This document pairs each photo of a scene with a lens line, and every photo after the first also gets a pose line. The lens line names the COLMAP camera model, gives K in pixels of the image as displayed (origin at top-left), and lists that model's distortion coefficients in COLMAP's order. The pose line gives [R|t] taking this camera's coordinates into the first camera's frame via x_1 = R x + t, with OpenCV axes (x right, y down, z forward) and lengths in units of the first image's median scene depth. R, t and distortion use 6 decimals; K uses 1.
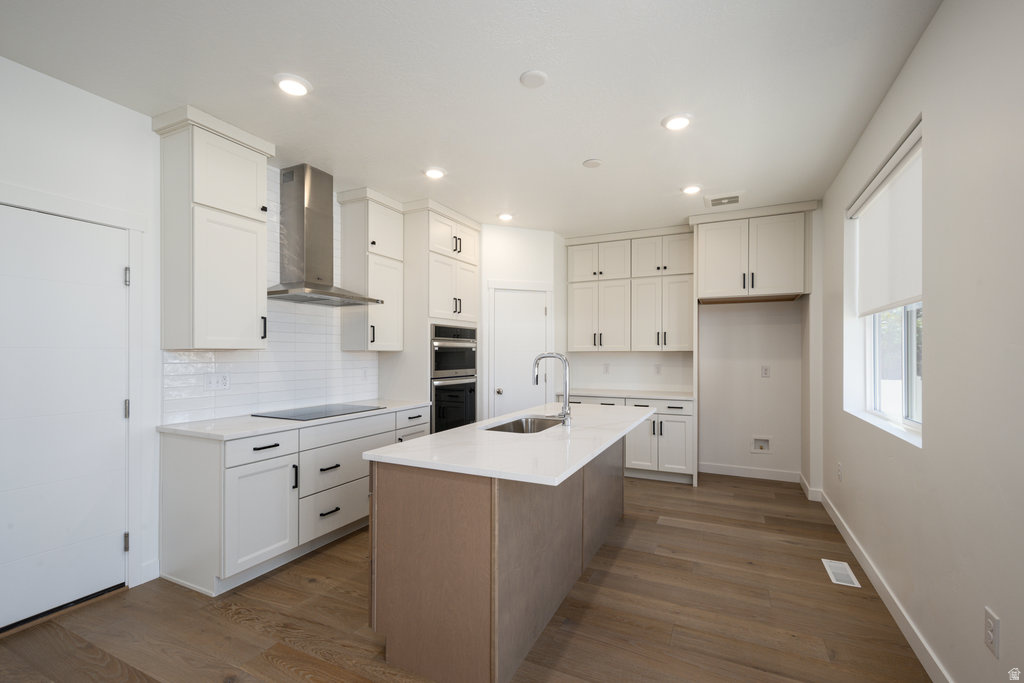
lens RADIAL K [[447.0, 0, 513.3], [0, 447.0, 350.6], [0, 0, 1]] dist [0.004091, -0.000708]
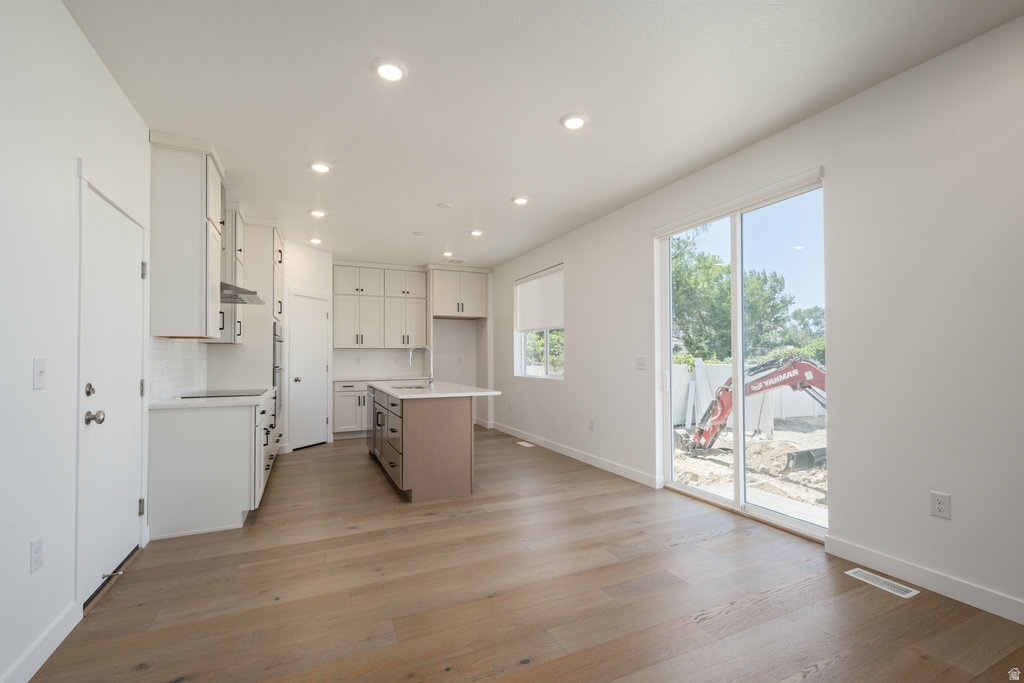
lens RADIAL K [[447.0, 0, 513.3], [0, 447.0, 350.6], [0, 0, 1]] dist [0.004091, -0.000708]
pose [[0.635802, 0.009105, 0.771799, -0.653540], [-0.002063, 0.999947, -0.010097, 0.025997], [-0.771850, 0.004827, 0.635787, -0.245648]]
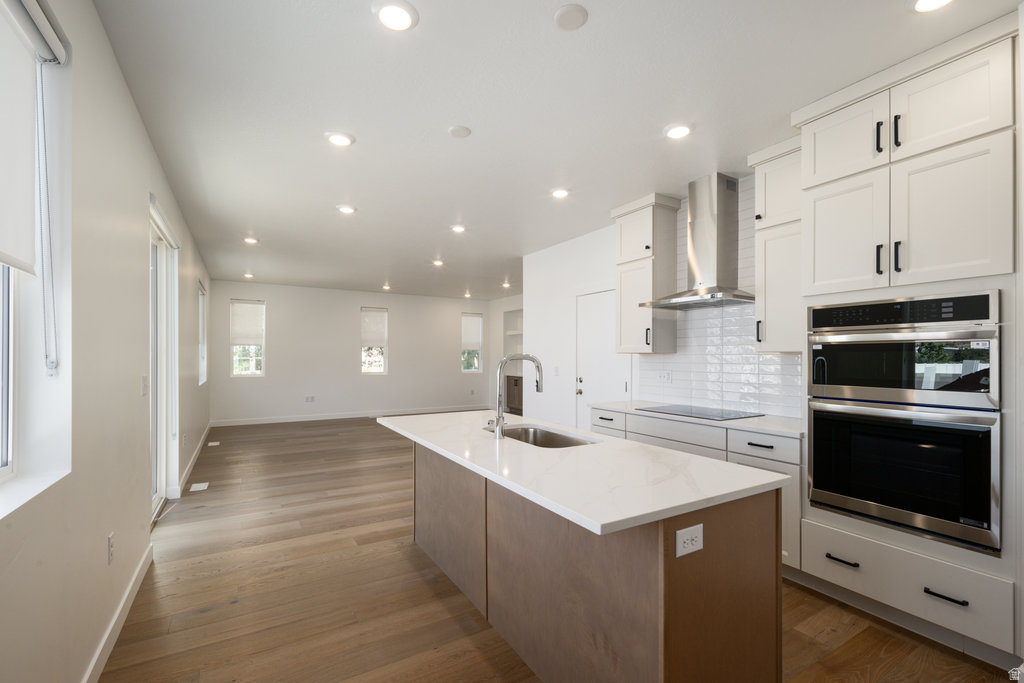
lens RADIAL K [[443.9, 0, 515.5], [0, 443.9, 357.7], [0, 0, 1]] dist [-0.022103, -0.000203]
pose [[-0.542811, -0.002250, -0.839852, 0.499172], [0.001916, 0.999990, -0.003917, 0.010501], [0.839853, -0.003736, -0.542802, 0.918072]]
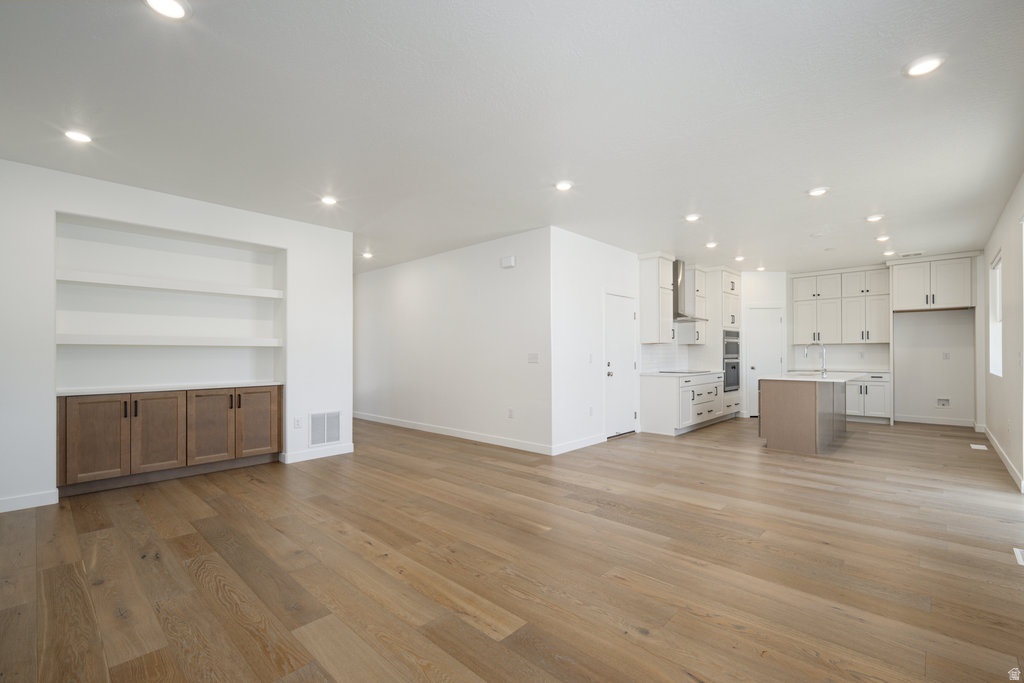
lens RADIAL K [[447.0, 0, 513.3], [0, 447.0, 350.6], [0, 0, 1]] dist [0.004091, -0.000708]
pose [[0.953908, -0.007756, -0.299999, -0.431934], [0.008135, 0.999967, 0.000016, 0.019710], [0.299989, -0.002455, 0.953940, -1.005593]]
